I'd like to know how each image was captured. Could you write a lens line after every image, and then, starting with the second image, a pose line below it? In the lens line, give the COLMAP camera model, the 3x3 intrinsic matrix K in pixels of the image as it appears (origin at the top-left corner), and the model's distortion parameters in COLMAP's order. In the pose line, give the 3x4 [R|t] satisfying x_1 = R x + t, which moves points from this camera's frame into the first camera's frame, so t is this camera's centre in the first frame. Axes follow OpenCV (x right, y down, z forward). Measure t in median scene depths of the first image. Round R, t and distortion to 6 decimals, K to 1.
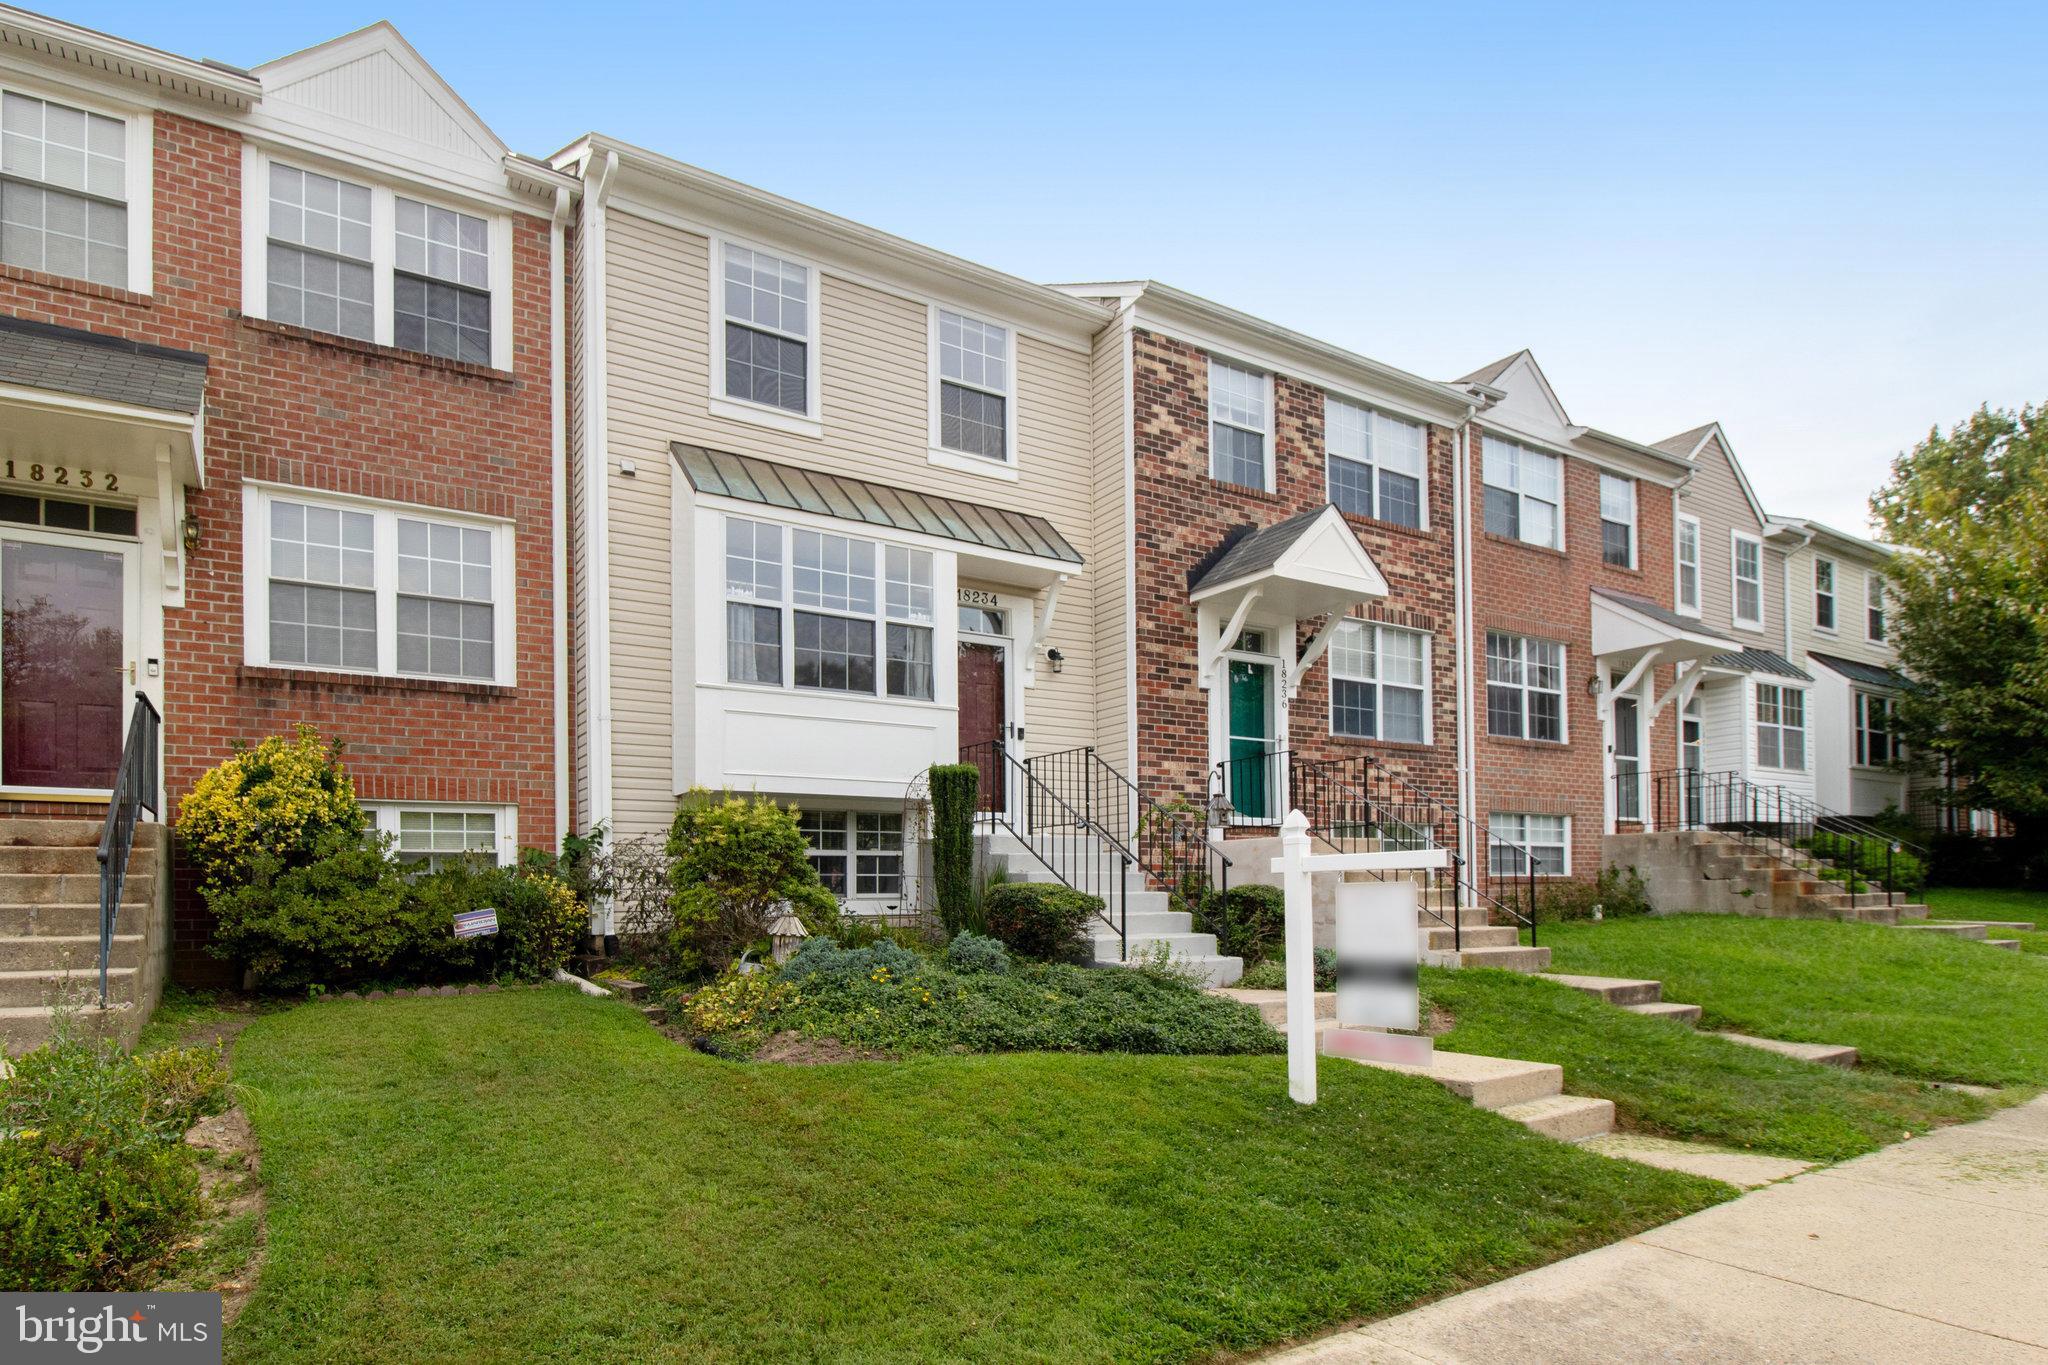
lens RADIAL K [[947.5, 0, 961.5], [0, 947.5, 680.1], [0, 0, 1]] dist [0.002023, -0.008207]
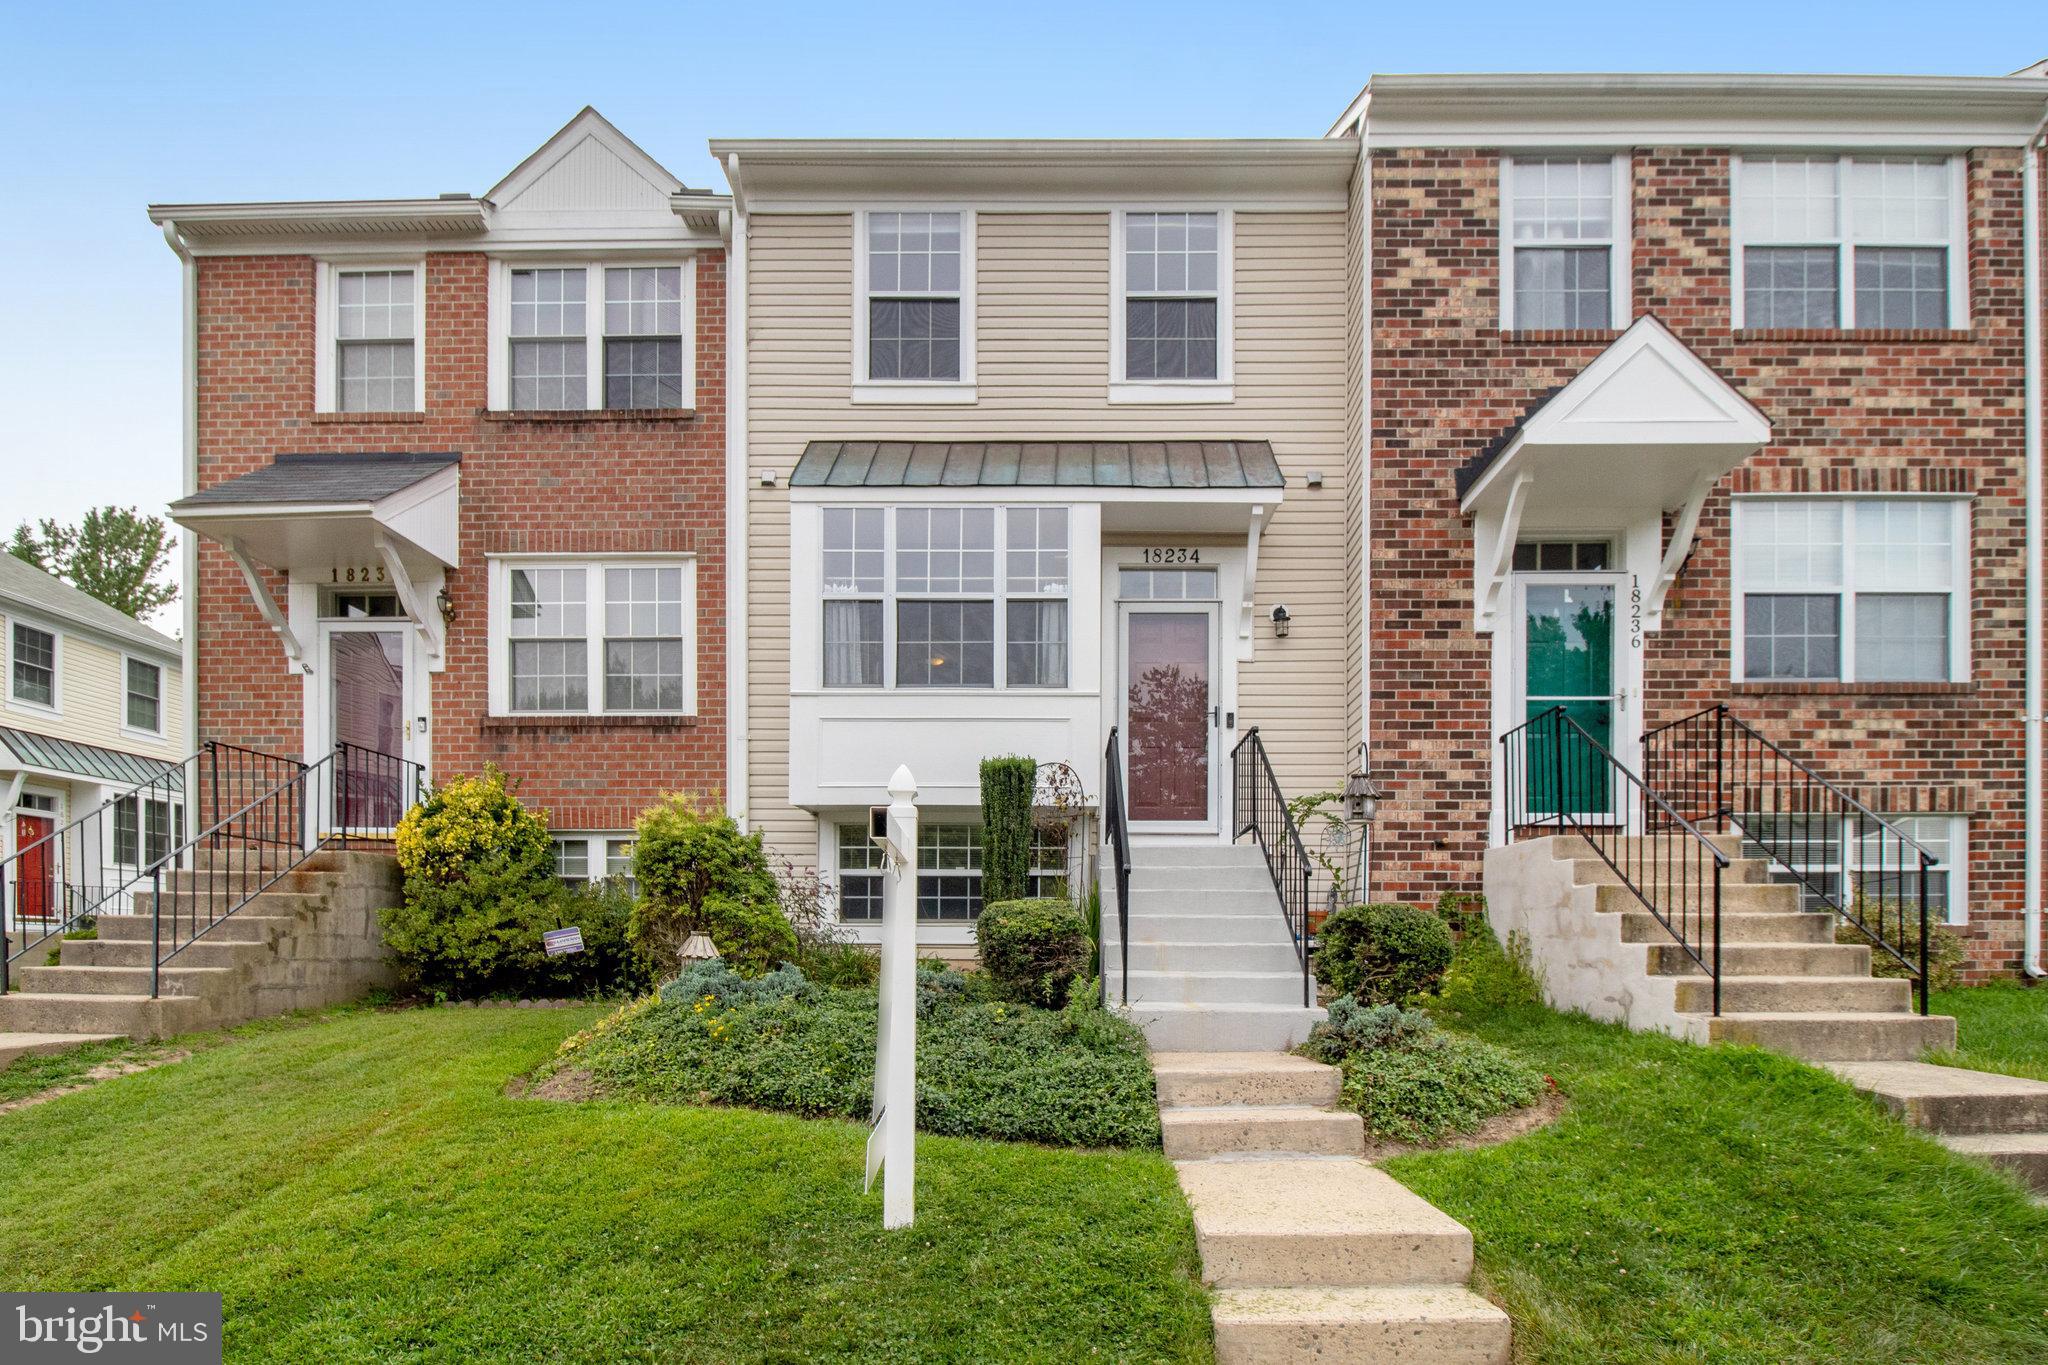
lens RADIAL K [[1009.4, 0, 1025.3], [0, 1009.4, 750.8], [0, 0, 1]] dist [0.003102, -0.010841]
pose [[0.878133, -0.073368, -0.472757, 0.306041], [0.092755, 0.995530, 0.017791, 0.051163], [0.469338, -0.059473, 0.881013, 0.183667]]
